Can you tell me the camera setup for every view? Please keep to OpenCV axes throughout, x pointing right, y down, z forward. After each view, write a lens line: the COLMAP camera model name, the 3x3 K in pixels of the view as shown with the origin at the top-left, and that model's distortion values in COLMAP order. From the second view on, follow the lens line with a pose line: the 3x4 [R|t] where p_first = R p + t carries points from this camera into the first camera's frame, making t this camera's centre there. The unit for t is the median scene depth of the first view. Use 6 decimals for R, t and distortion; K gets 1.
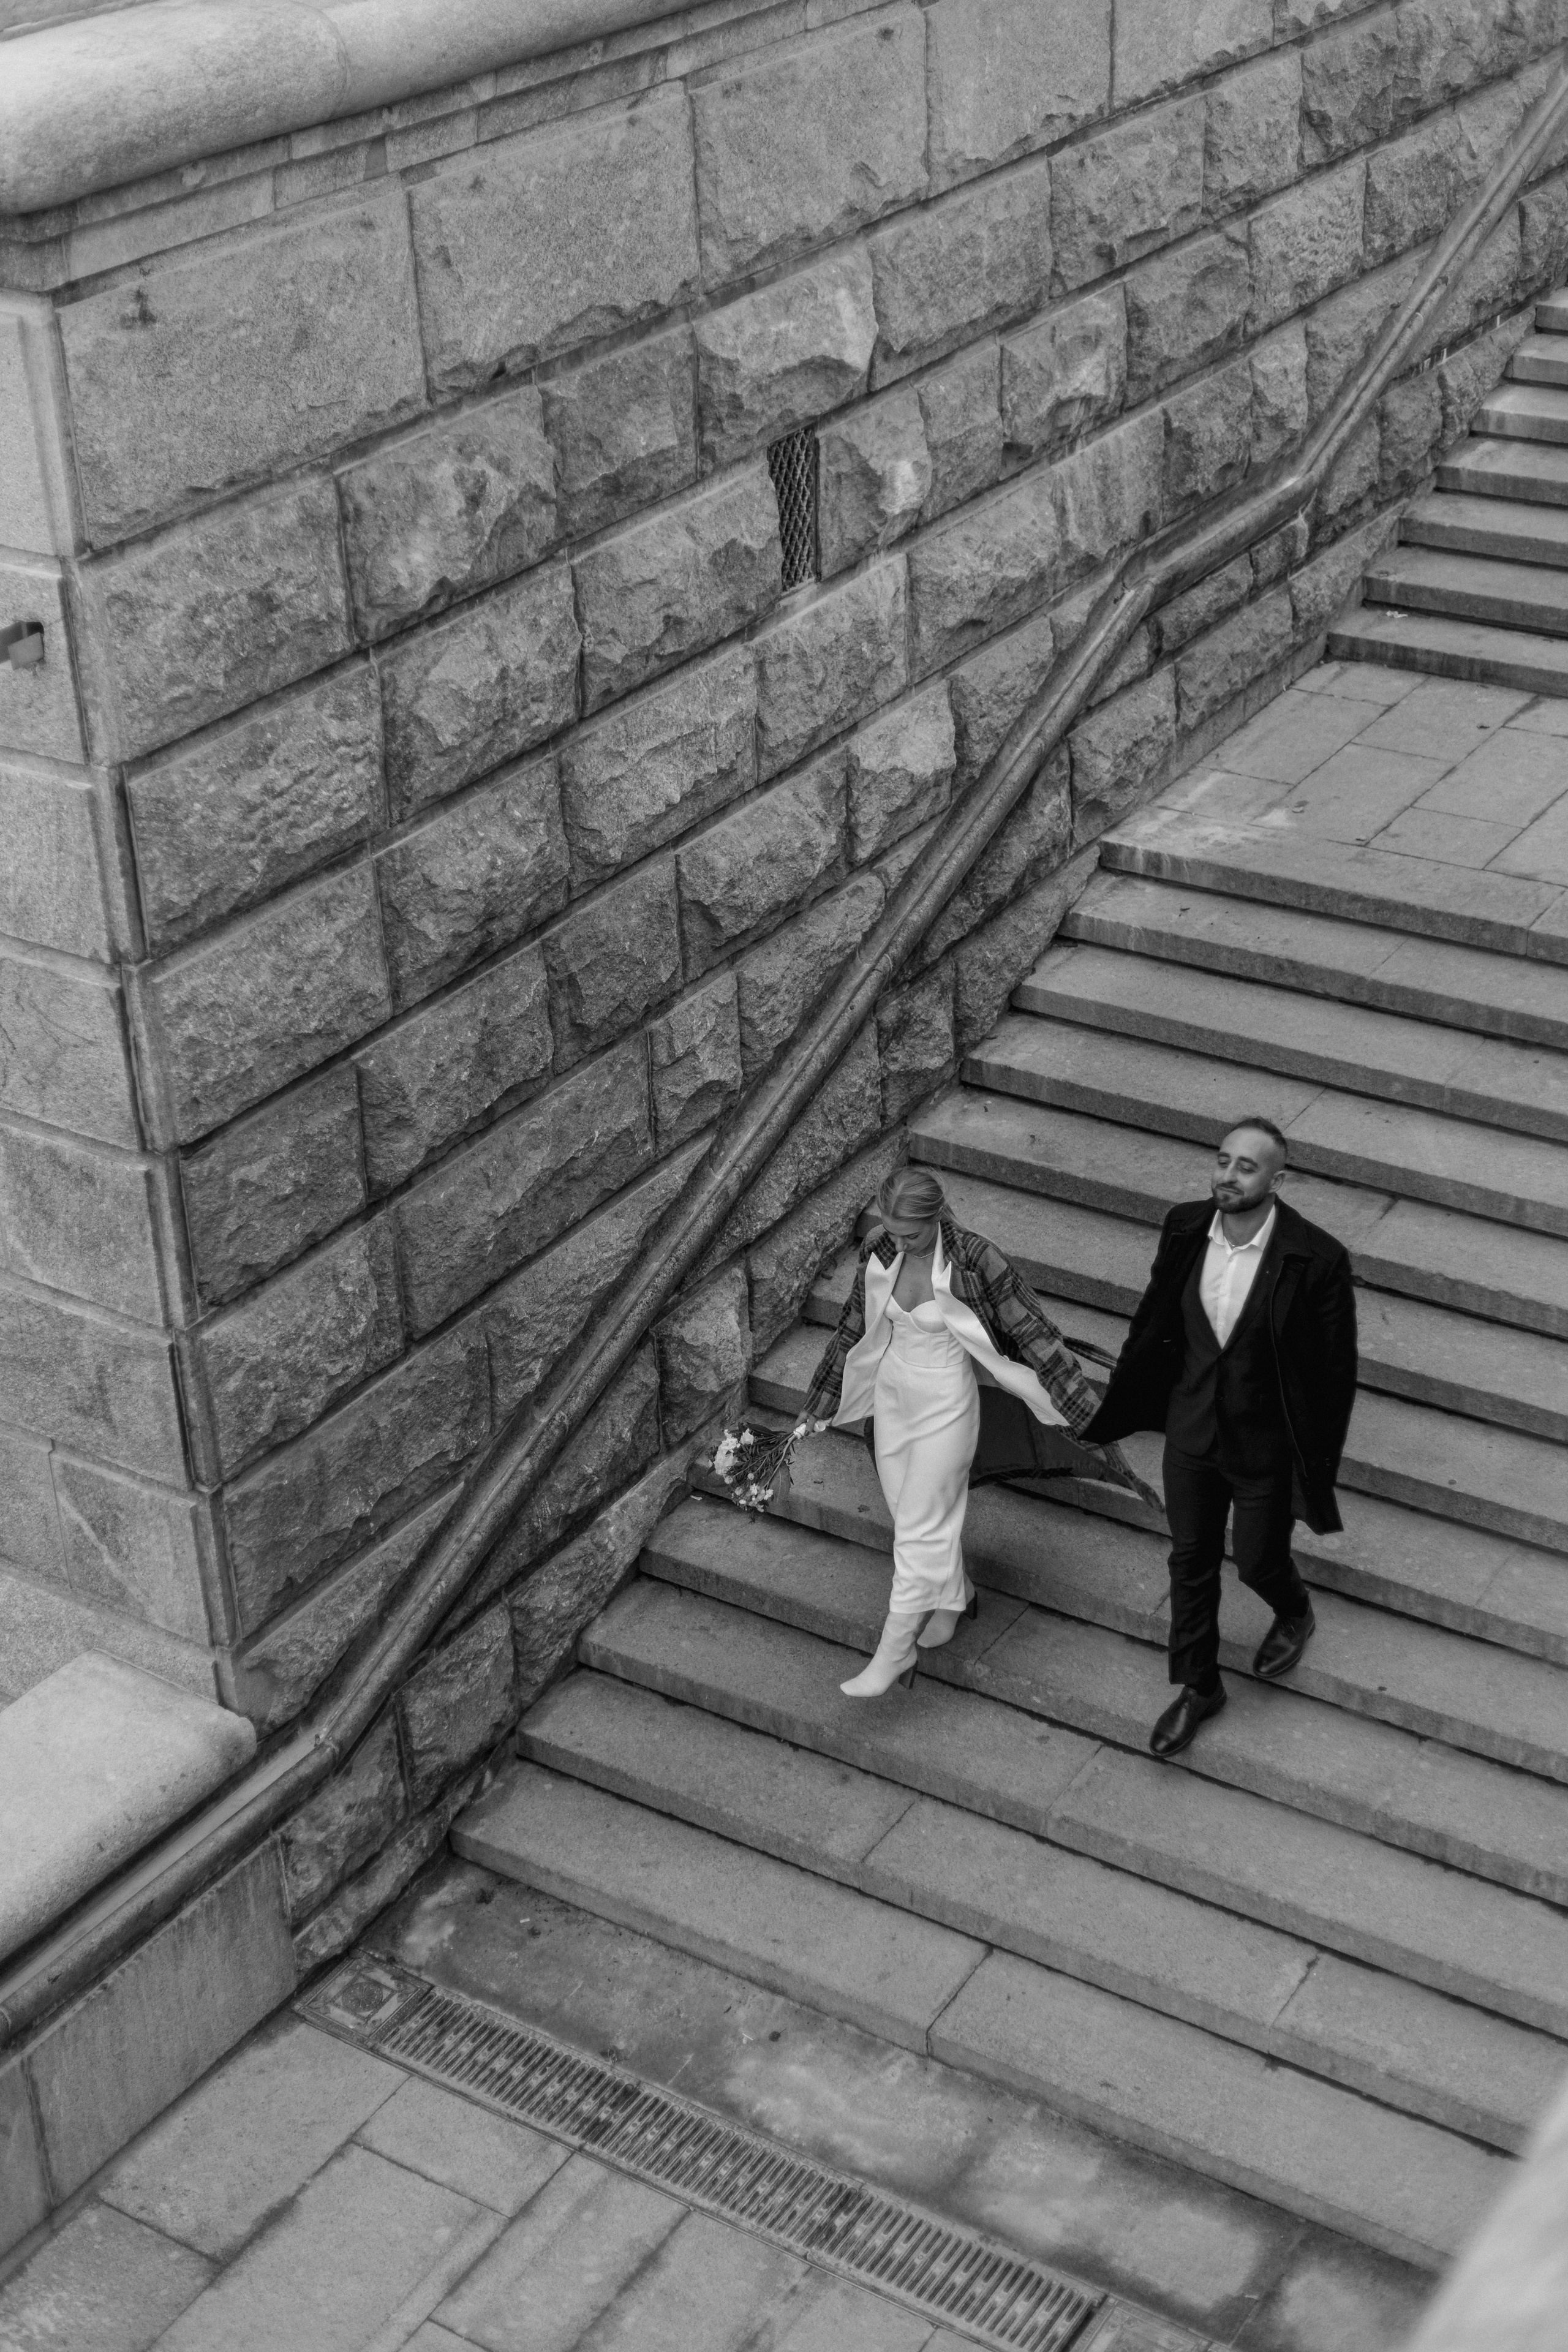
lens RADIAL K [[3361.1, 0, 769.3], [0, 3361.1, 1175.6], [0, 0, 1]] dist [0.006910, 0.032731]
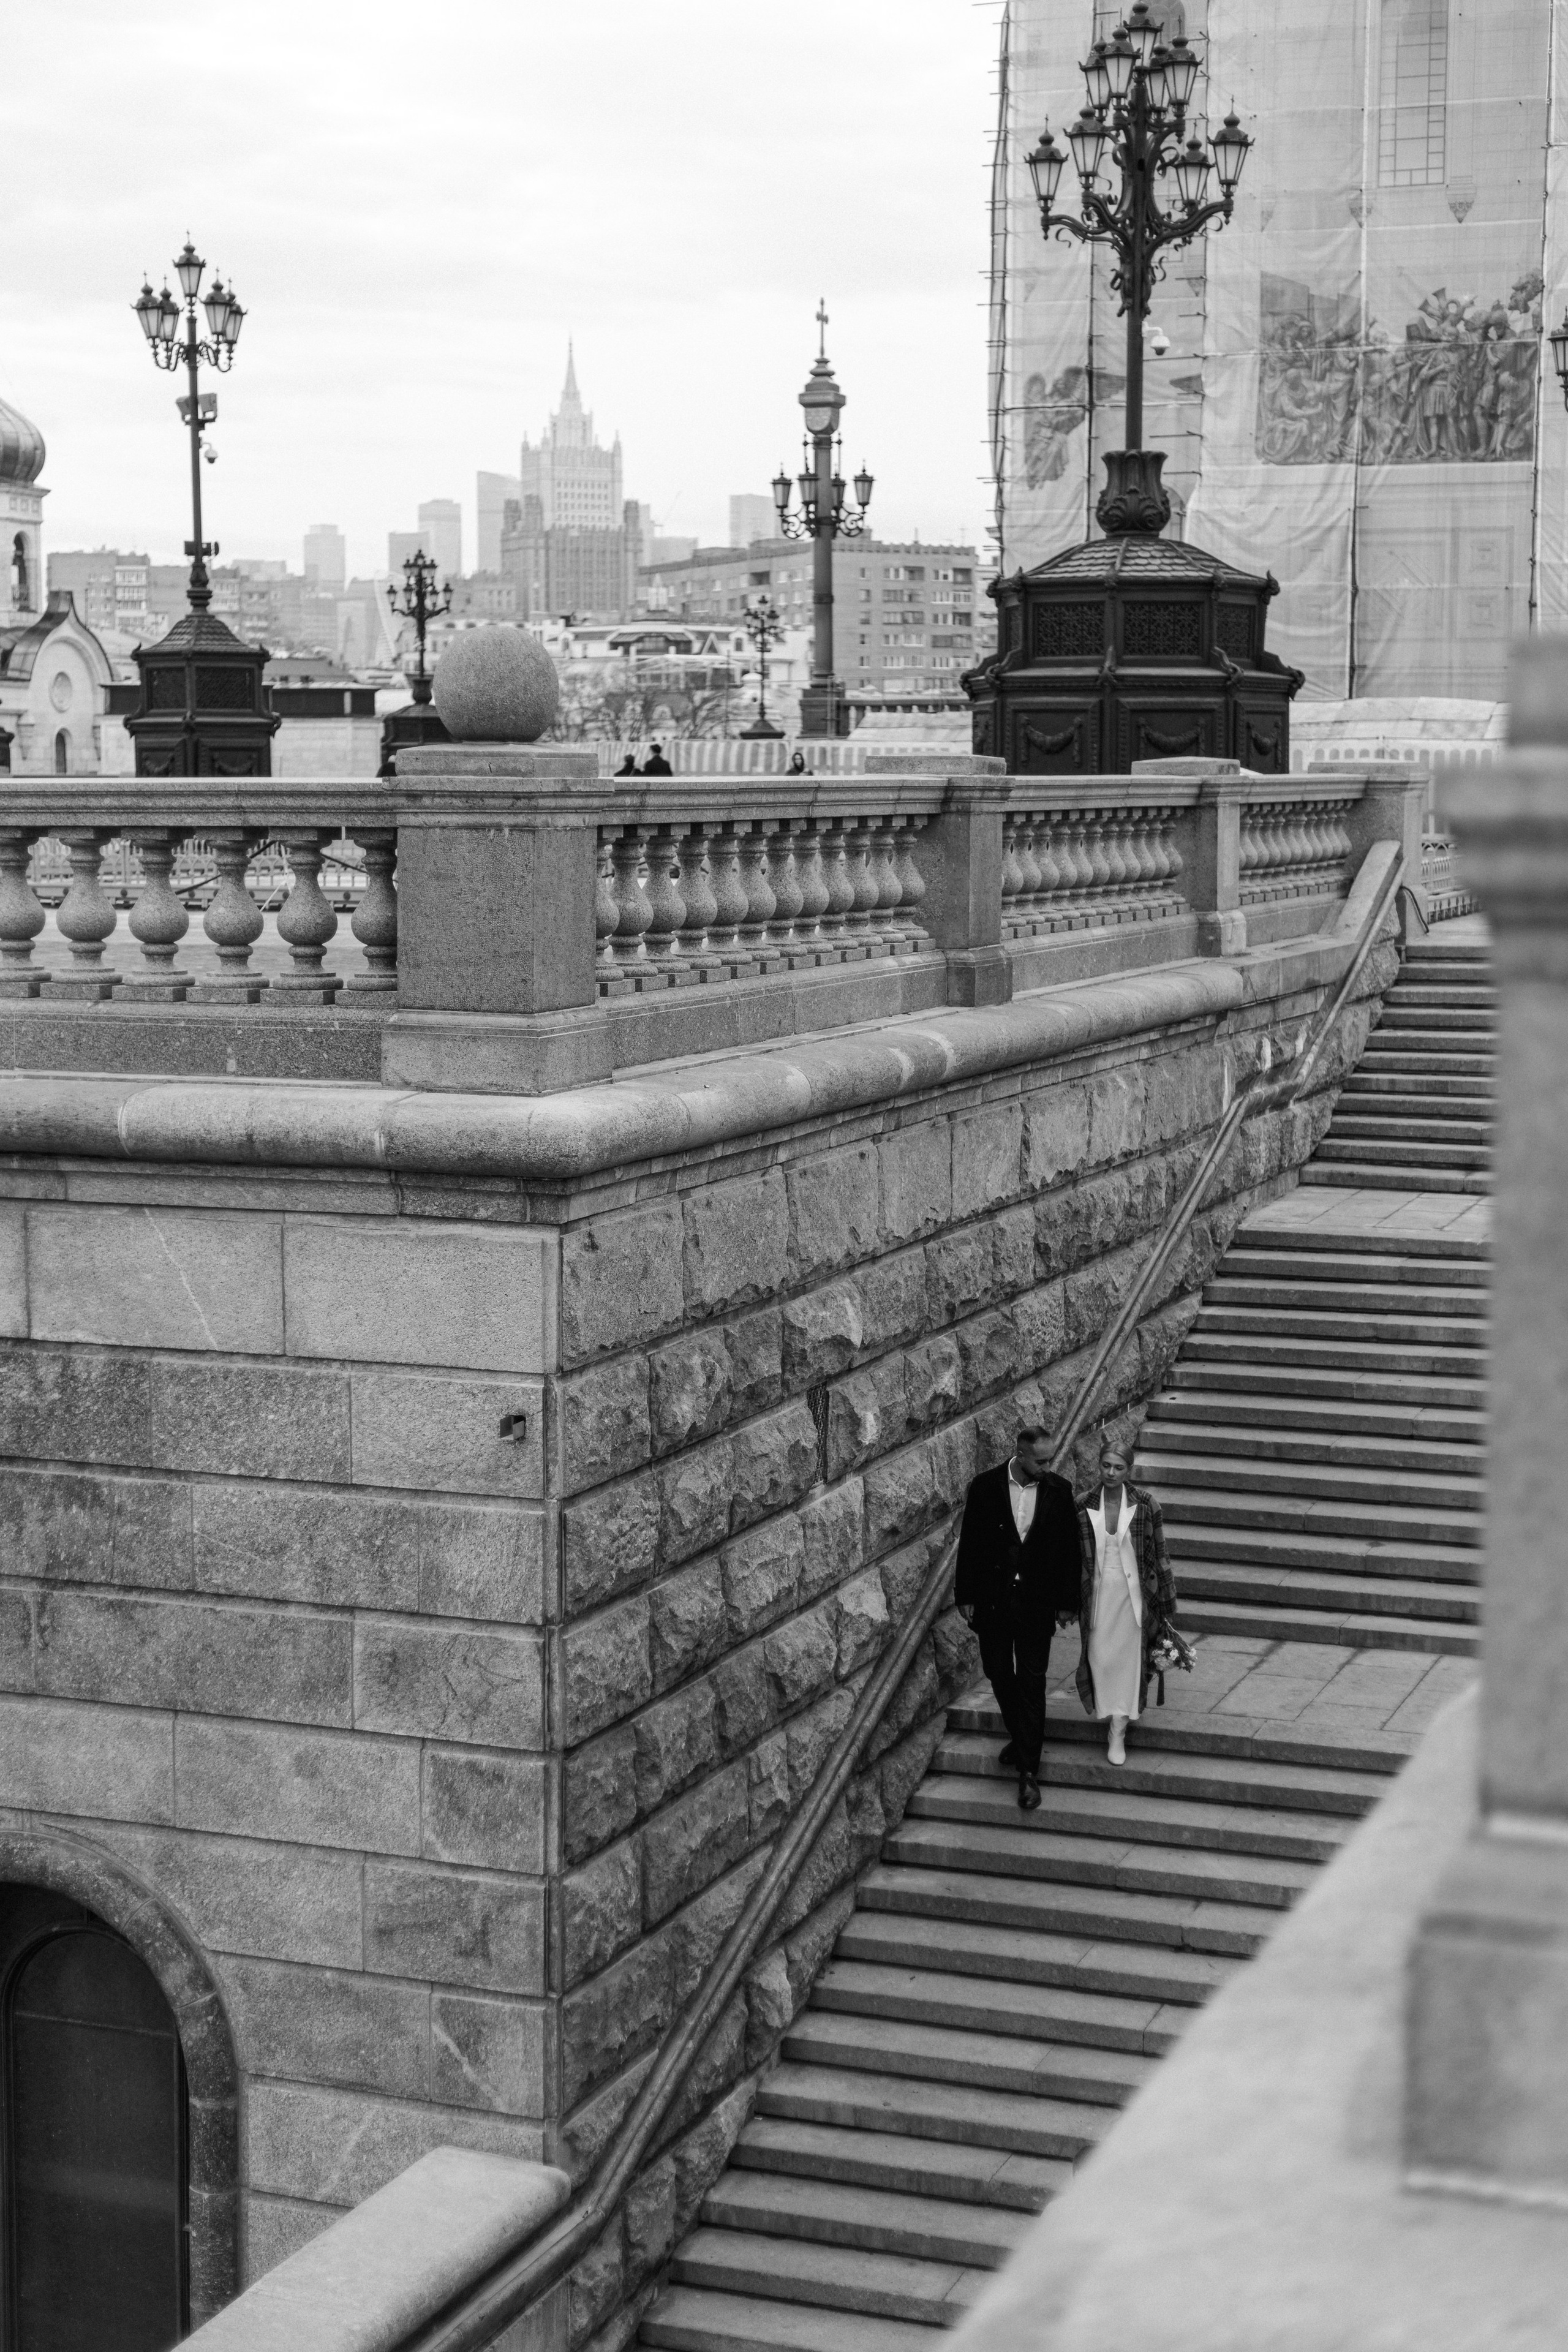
lens RADIAL K [[3361.1, 0, 769.3], [0, 3361.1, 1175.6], [0, 0, 1]] dist [0.006910, 0.032731]
pose [[0.981462, 0.013792, 0.191162, -0.347625], [0.061000, 0.923062, -0.379785, 0.316740], [-0.181693, 0.384405, 0.905108, -0.523148]]
